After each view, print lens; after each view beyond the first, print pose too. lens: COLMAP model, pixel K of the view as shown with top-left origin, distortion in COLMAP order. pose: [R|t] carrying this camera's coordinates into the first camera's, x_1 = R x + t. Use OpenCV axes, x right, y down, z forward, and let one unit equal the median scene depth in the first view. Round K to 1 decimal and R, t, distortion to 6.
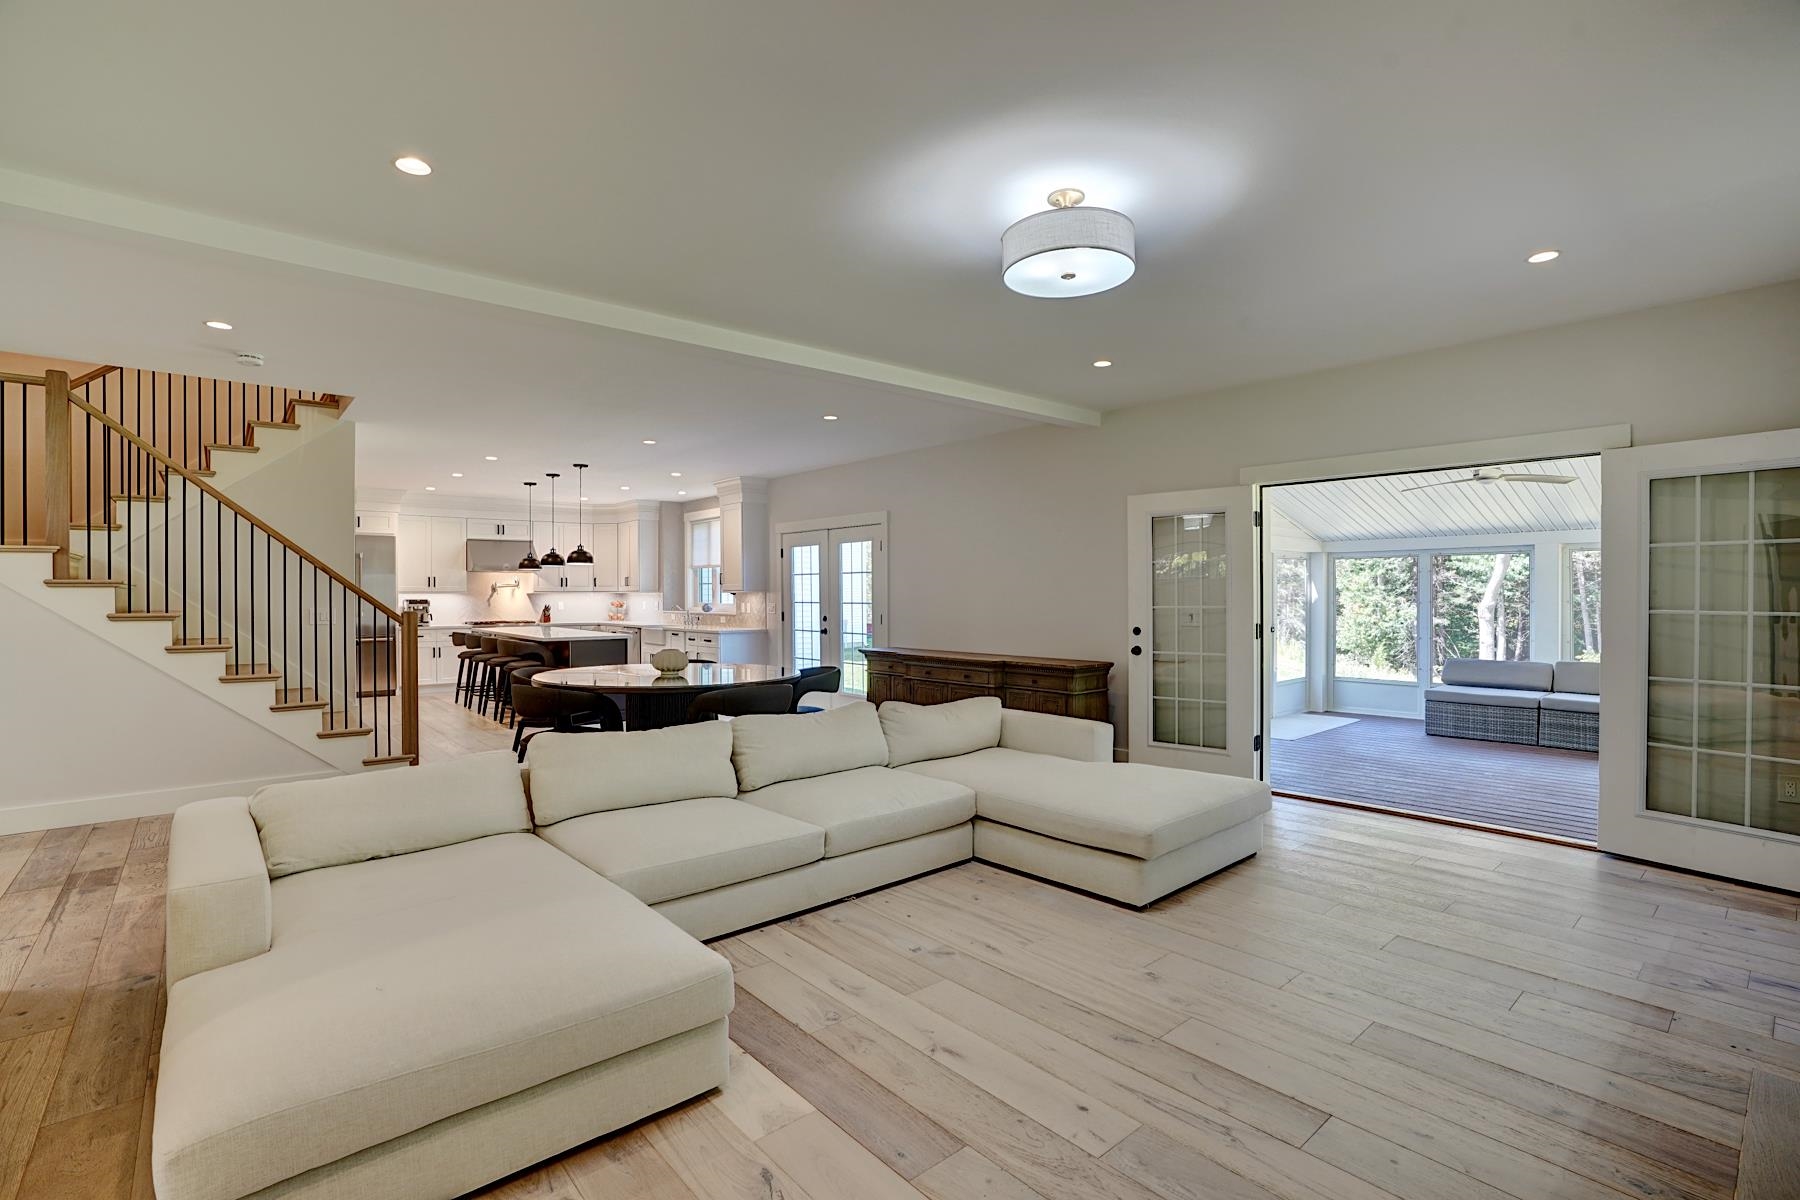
lens RADIAL K [[832.1, 0, 903.5], [0, 832.1, 600.3], [0, 0, 1]] dist [-0.069628, 0.027251]
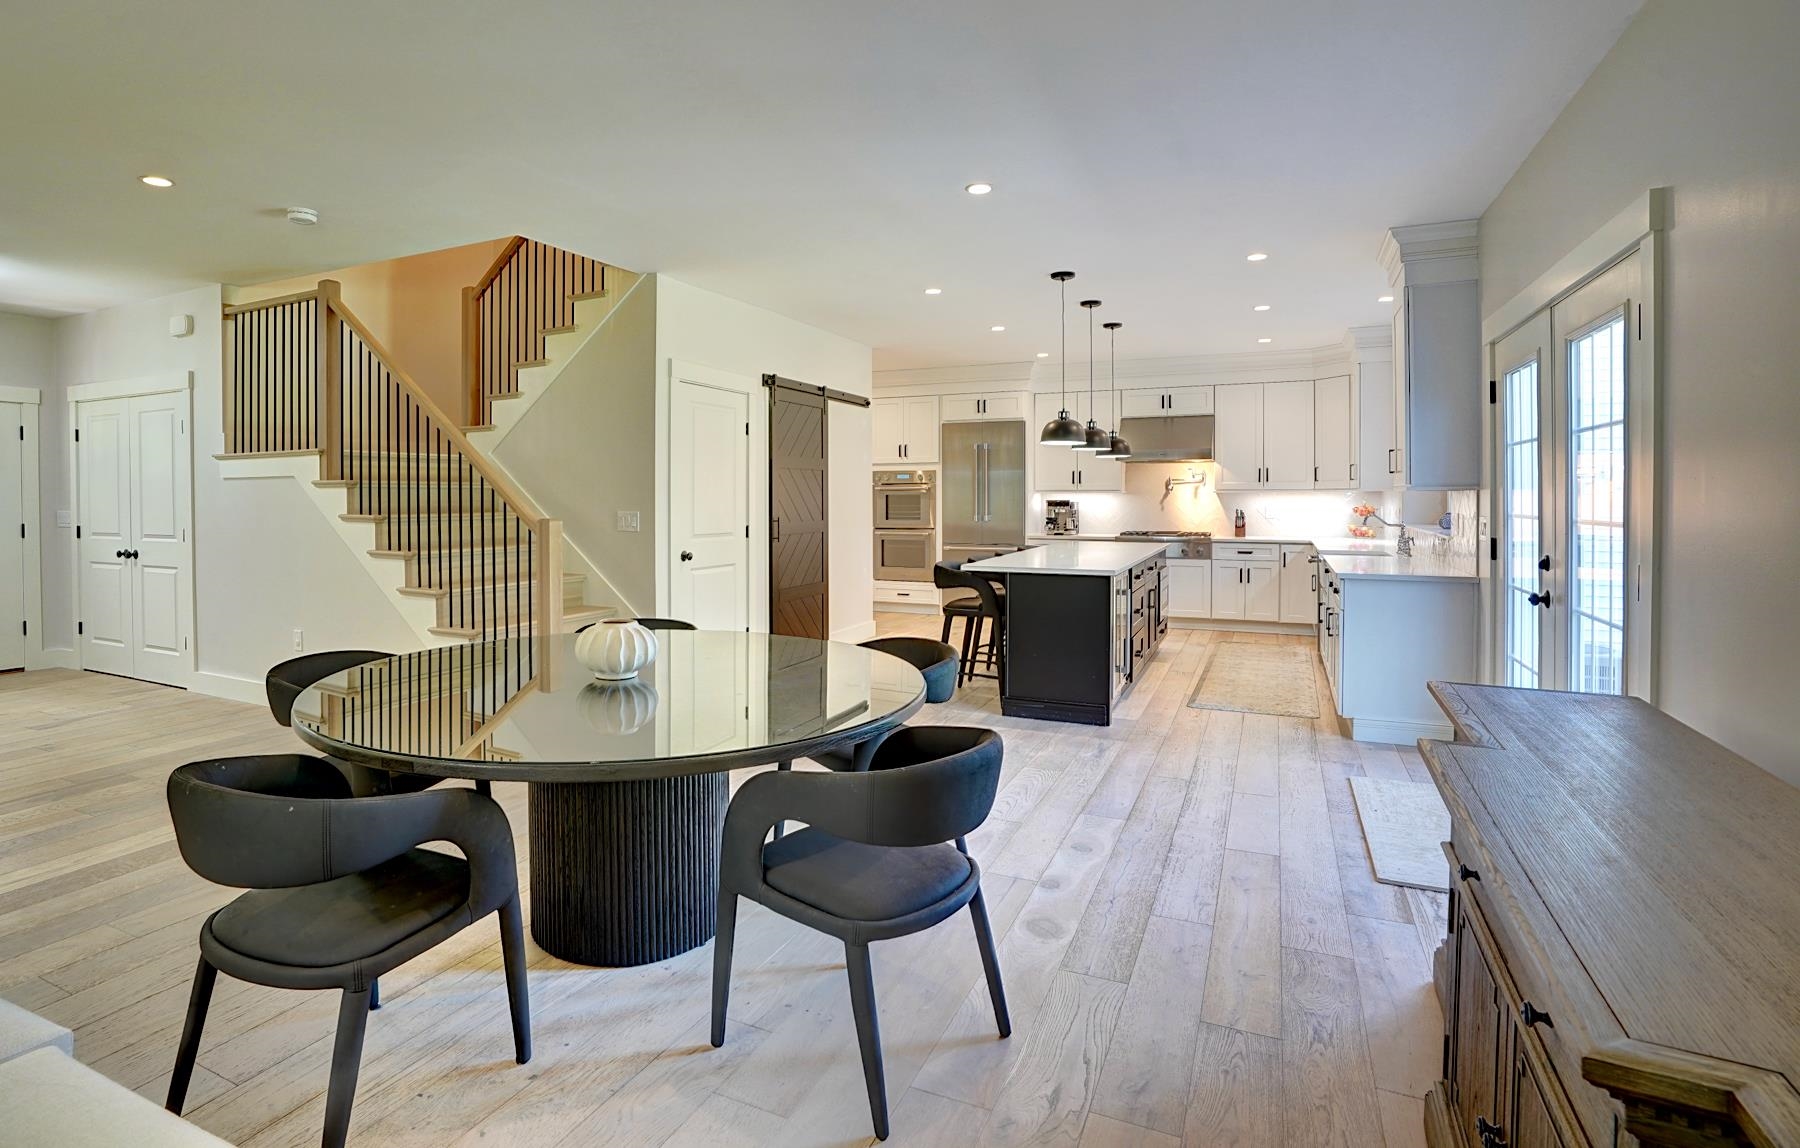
lens RADIAL K [[892.5, 0, 842.4], [0, 892.5, 509.3], [0, 0, 1]] dist [-0.076716, 0.027805]
pose [[0.385965, 0.014533, -0.922399, 0.290128], [-0.004617, 0.999894, 0.013822, -0.009626], [0.922502, -0.001076, 0.385991, 1.344583]]
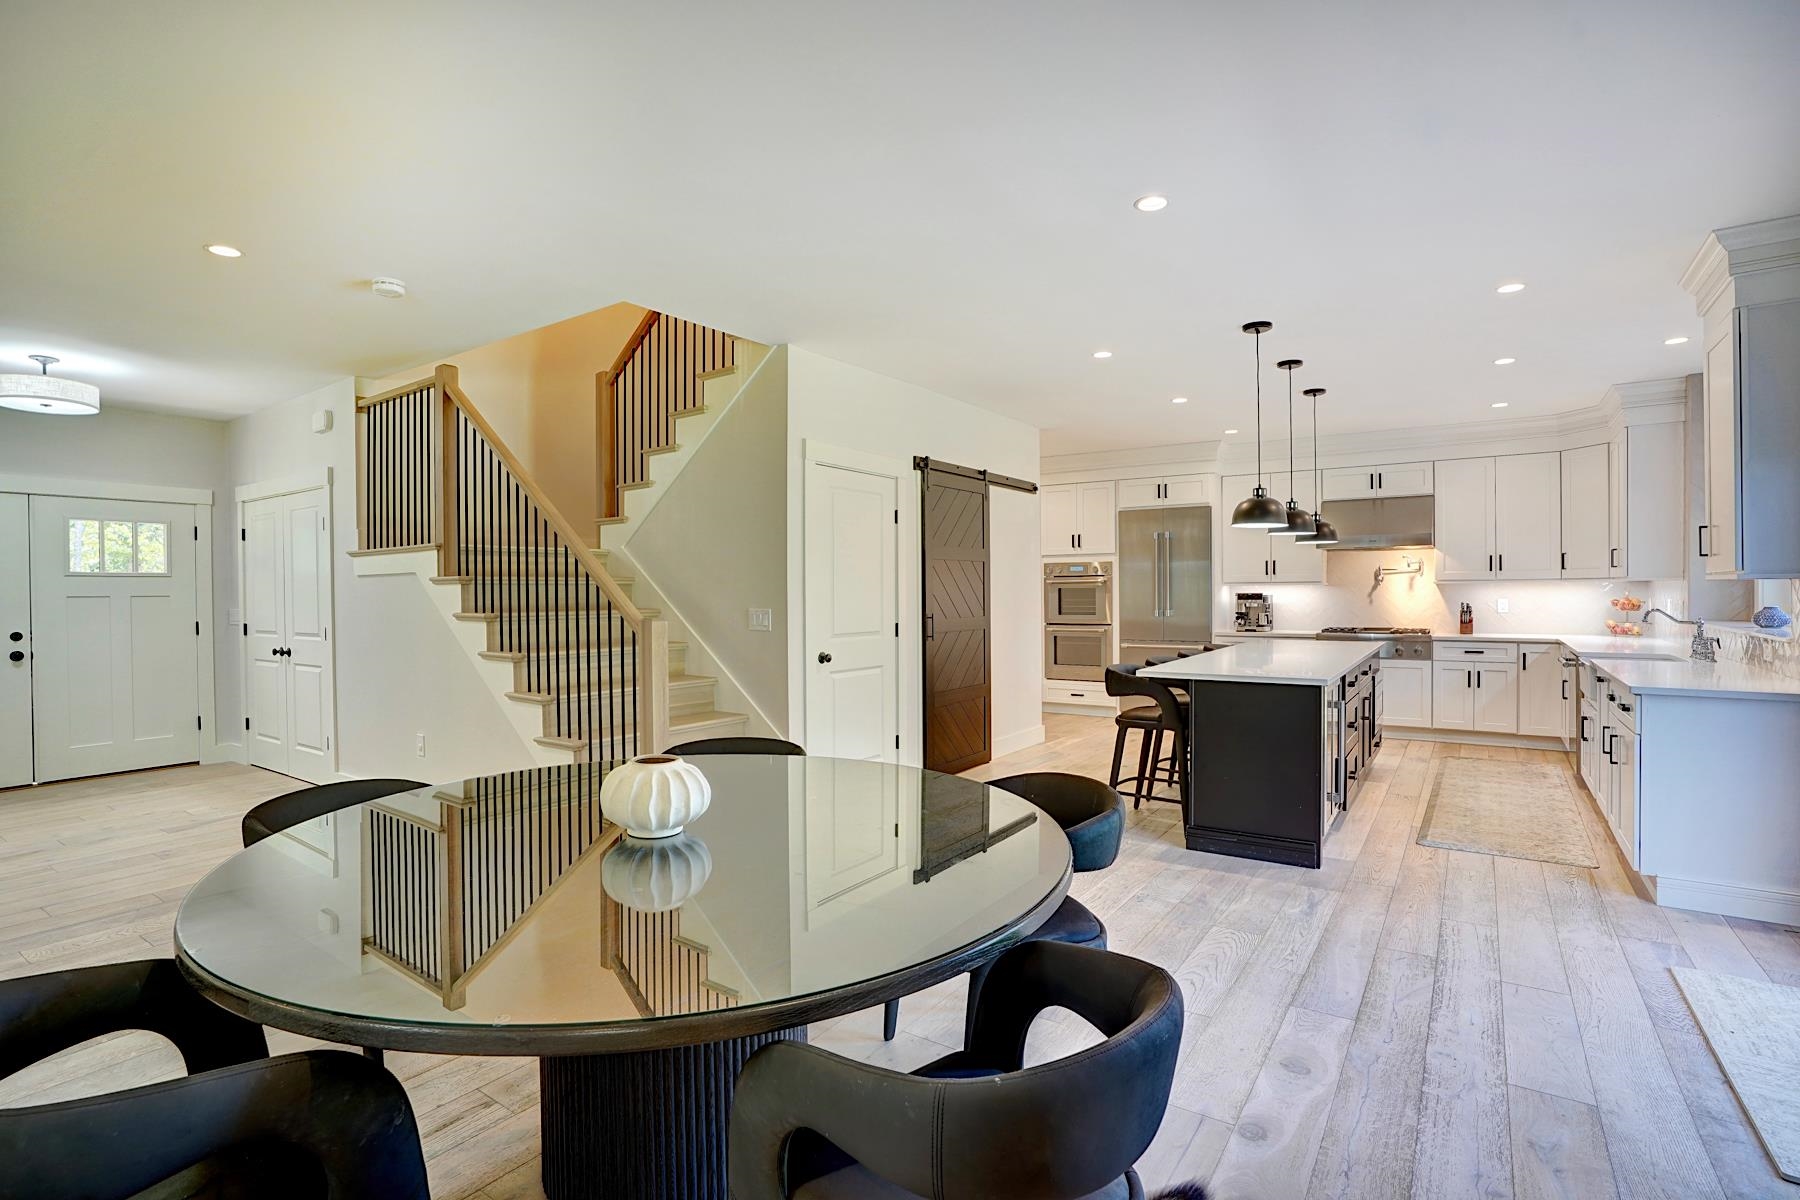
lens RADIAL K [[861.7, 0, 900.0], [0, 861.7, 600.0], [0, 0, 1]] dist [-0.068702, 0.026481]
pose [[0.247984, 0.010569, -0.968706, 0.111295], [0.001089, 0.999937, 0.011188, -0.011082], [0.968763, -0.003829, 0.247957, 1.461824]]
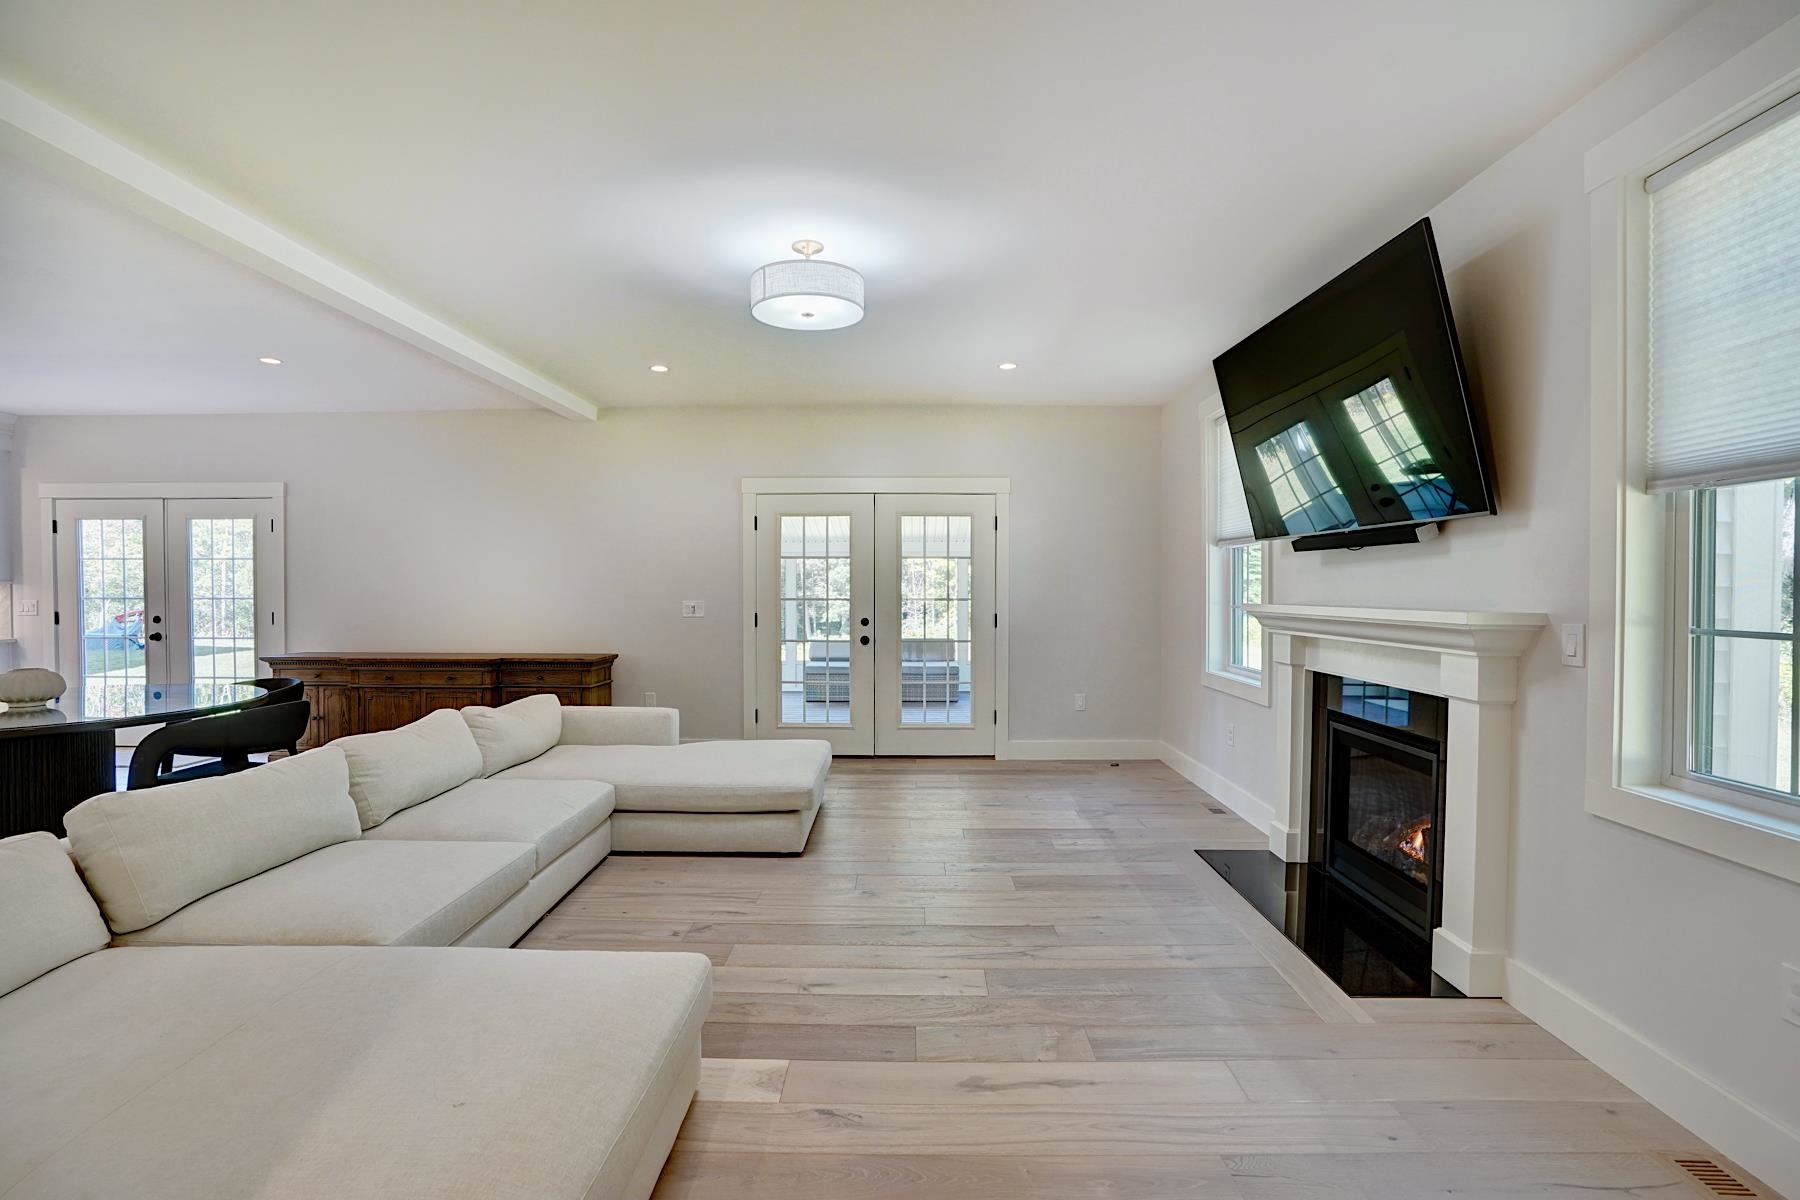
lens RADIAL K [[832.1, 0, 903.5], [0, 832.1, 600.3], [0, 0, 1]] dist [-0.069628, 0.027251]
pose [[0.667852, -0.007461, 0.744257, -0.422036], [0.002243, 0.999965, 0.008011, 0.001333], [-0.744291, -0.003680, 0.667845, 0.082740]]
